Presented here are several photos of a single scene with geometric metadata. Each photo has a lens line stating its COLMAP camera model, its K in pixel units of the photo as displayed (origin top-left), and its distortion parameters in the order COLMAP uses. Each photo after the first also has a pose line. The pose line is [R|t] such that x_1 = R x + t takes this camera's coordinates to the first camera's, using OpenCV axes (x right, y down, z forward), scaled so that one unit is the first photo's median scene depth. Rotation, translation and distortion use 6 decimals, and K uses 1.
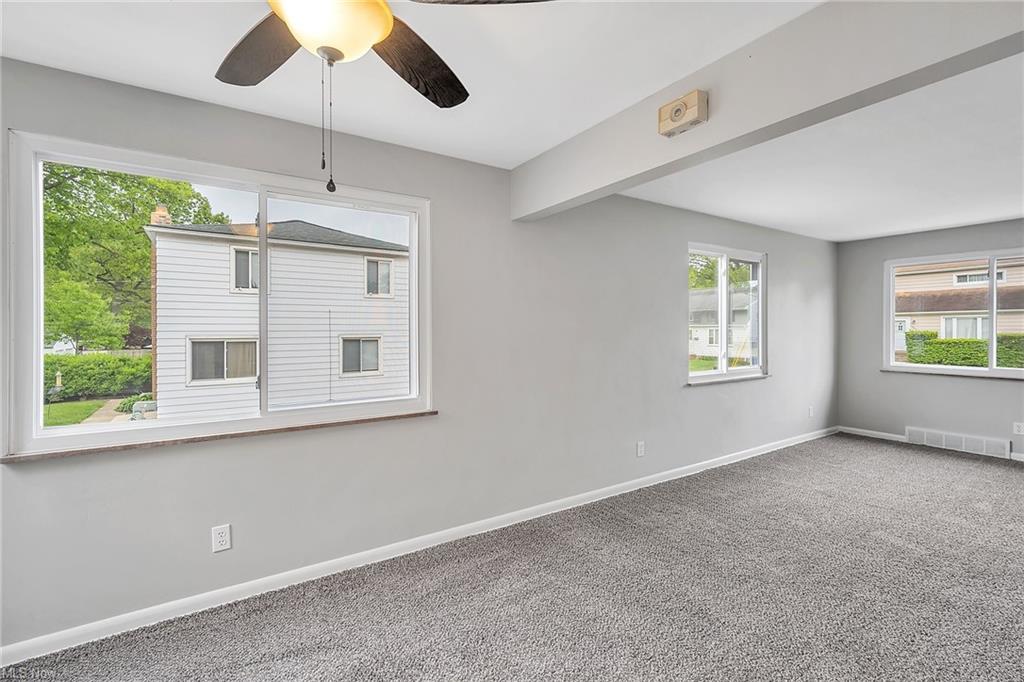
lens RADIAL K [[468.4, 0, 508.0], [0, 468.4, 333.5], [0, 0, 1]] dist [0.002131, -0.000060]
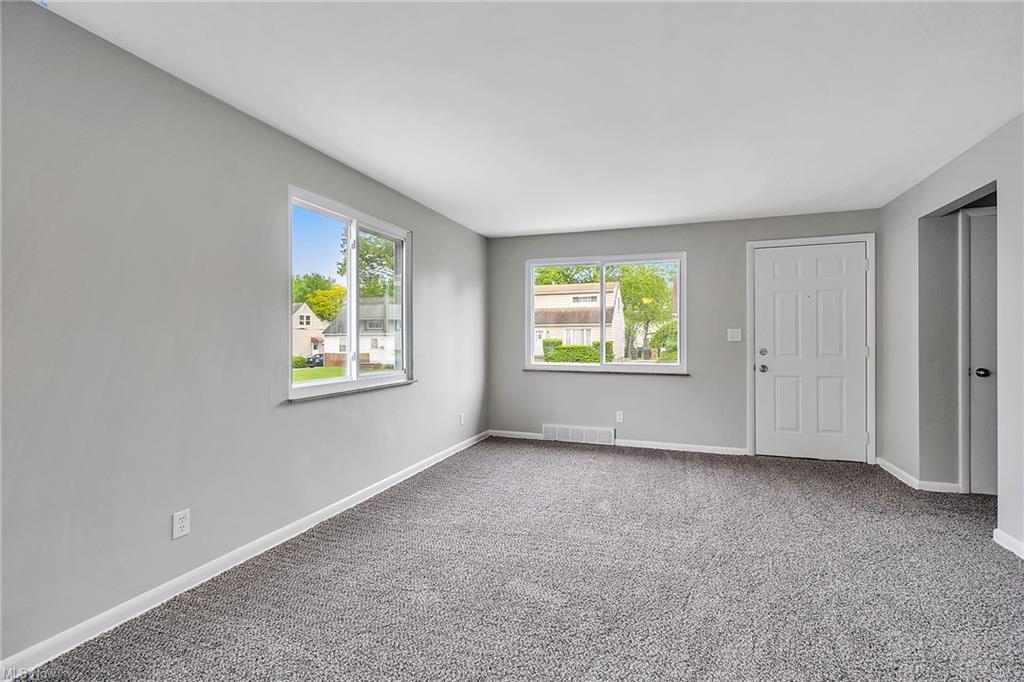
lens RADIAL K [[477.5, 0, 512.0], [0, 477.5, 341.0], [0, 0, 1]] dist [0.002011, 0.000181]
pose [[0.803315, -0.001643, 0.595553, 0.197738], [0.004565, 0.999984, -0.003399, 0.024104], [-0.595538, 0.005449, 0.803309, 0.229806]]
